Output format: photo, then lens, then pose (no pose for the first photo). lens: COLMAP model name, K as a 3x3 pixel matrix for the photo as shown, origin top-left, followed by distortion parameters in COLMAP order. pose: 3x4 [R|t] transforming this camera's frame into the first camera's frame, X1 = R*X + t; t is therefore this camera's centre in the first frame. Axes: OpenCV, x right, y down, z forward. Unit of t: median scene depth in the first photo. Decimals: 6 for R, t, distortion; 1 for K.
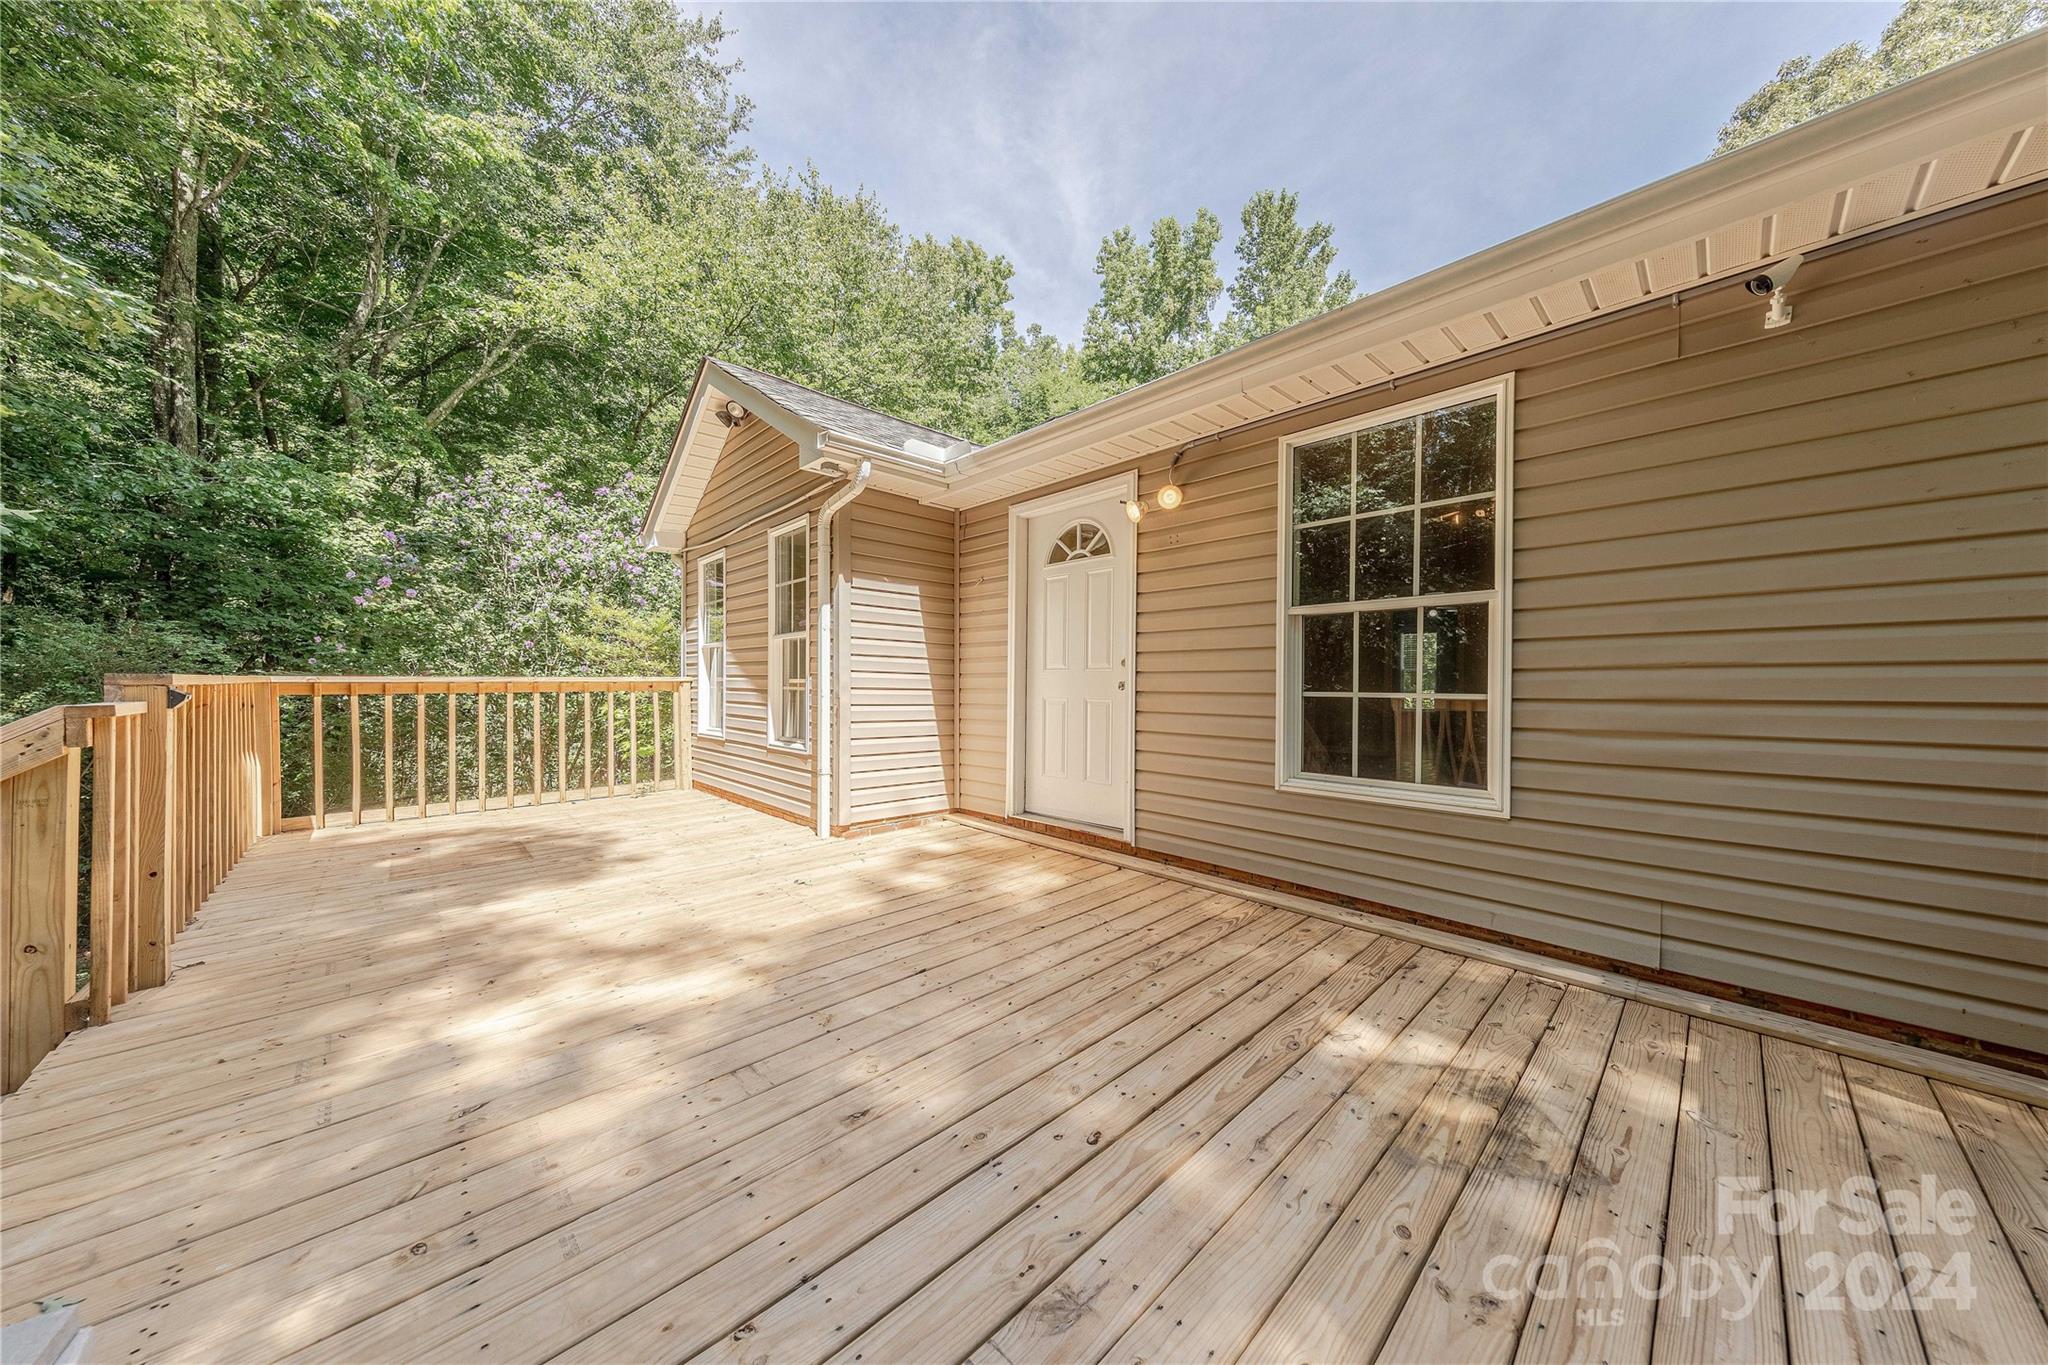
lens RADIAL K [[667.1, 0, 1024.0], [0, 667.1, 682.5], [0, 0, 1]] dist [0.006072, -0.000186]
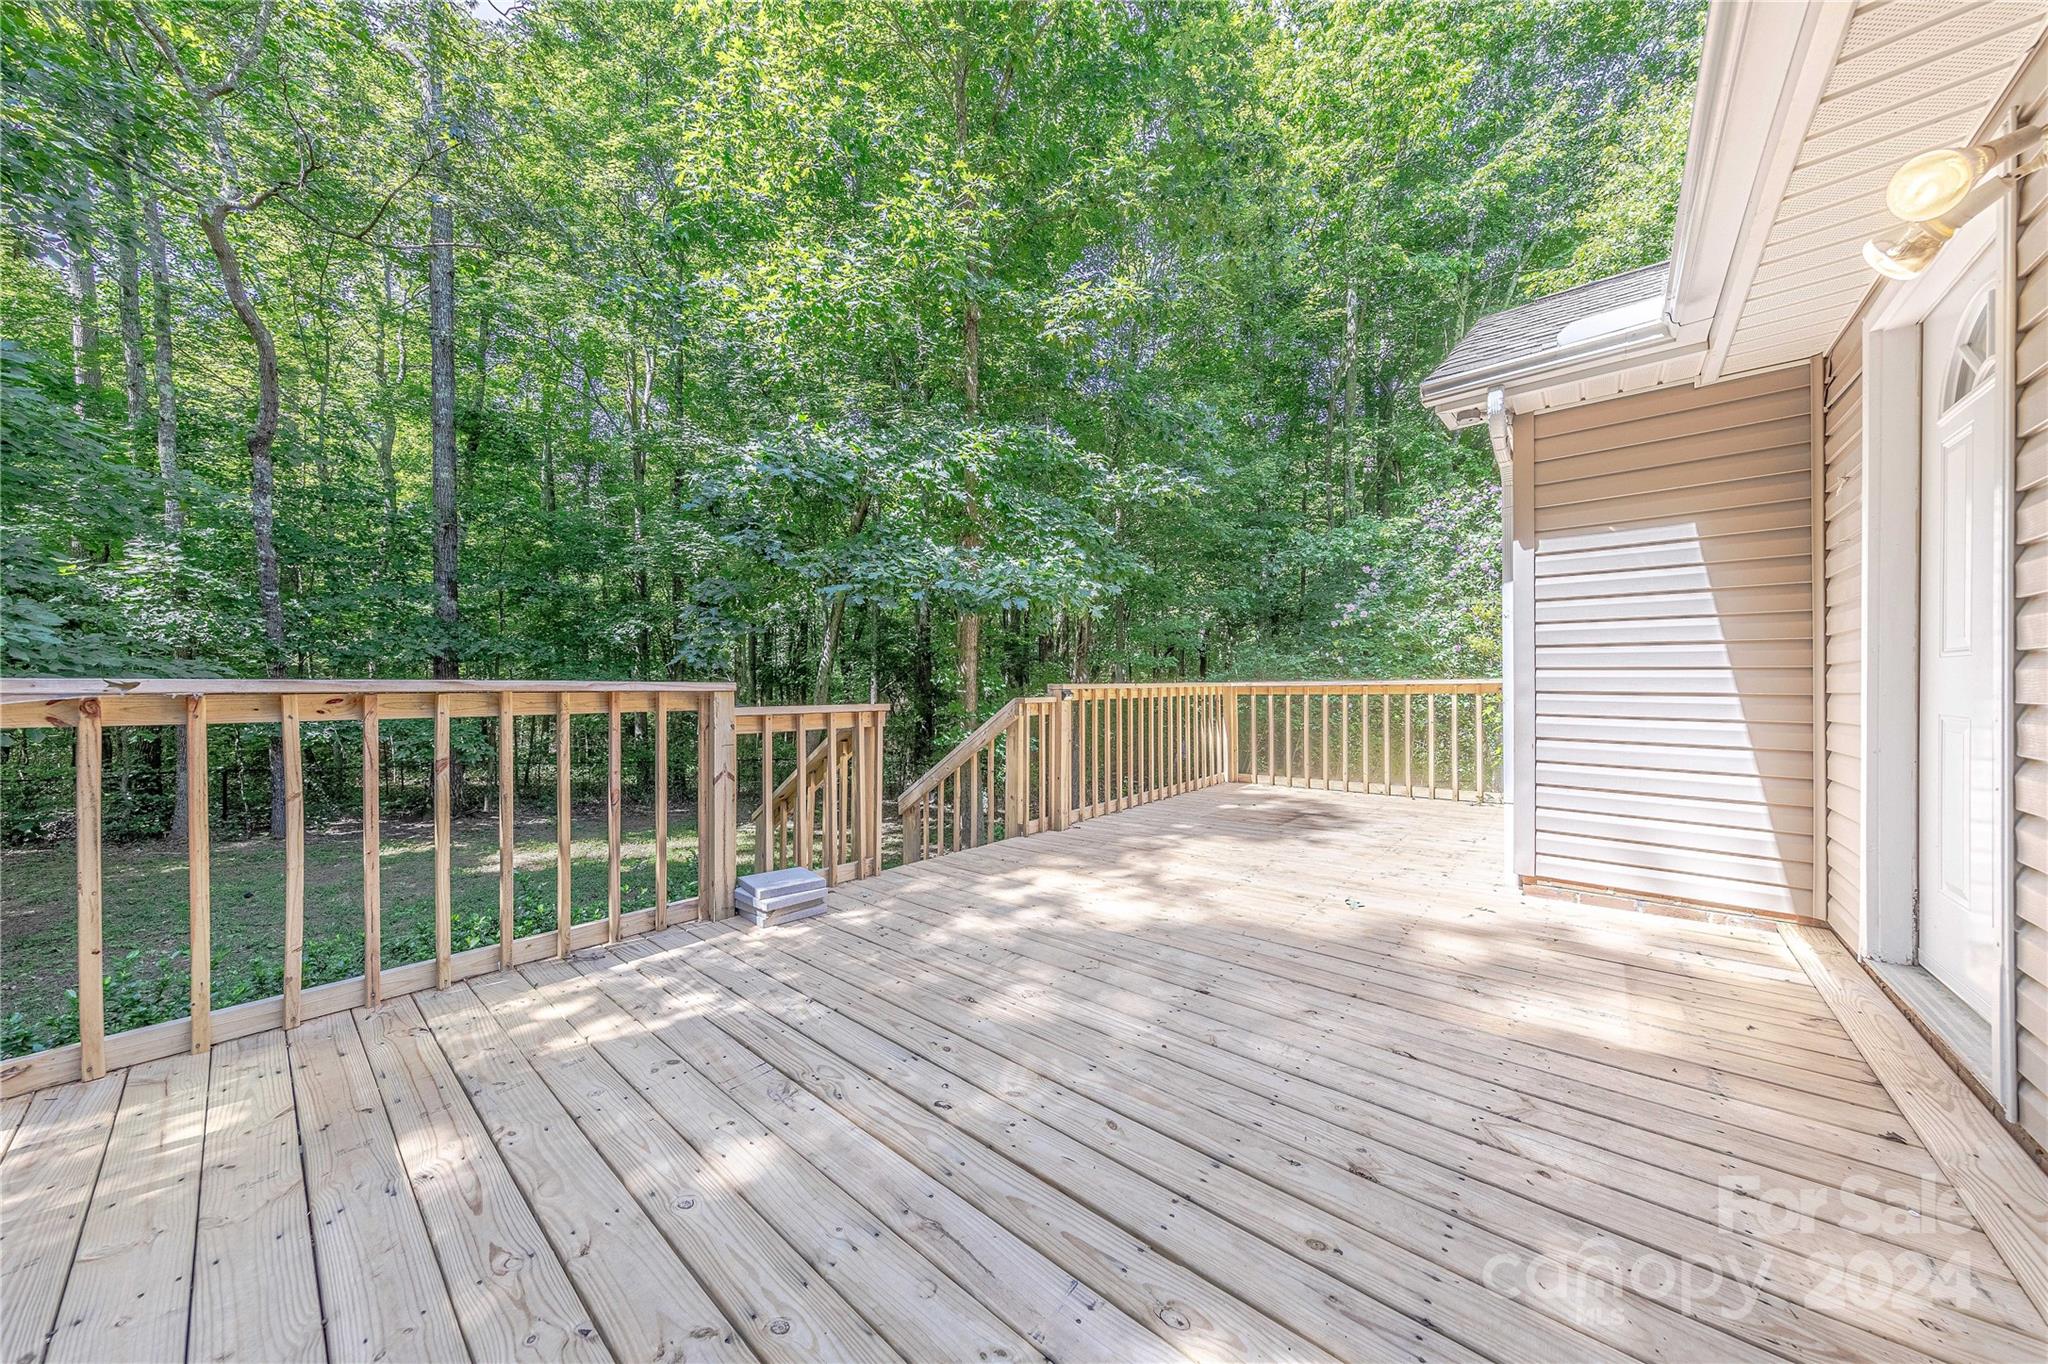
lens RADIAL K [[667.1, 0, 1024.0], [0, 667.1, 682.0], [0, 0, 1]] dist [0.006072, -0.000186]
pose [[0.097091, -0.003417, -0.995270, 0.715242], [-0.003830, 0.999985, -0.003806, 0.008499], [0.995268, 0.004181, 0.097077, 0.619950]]
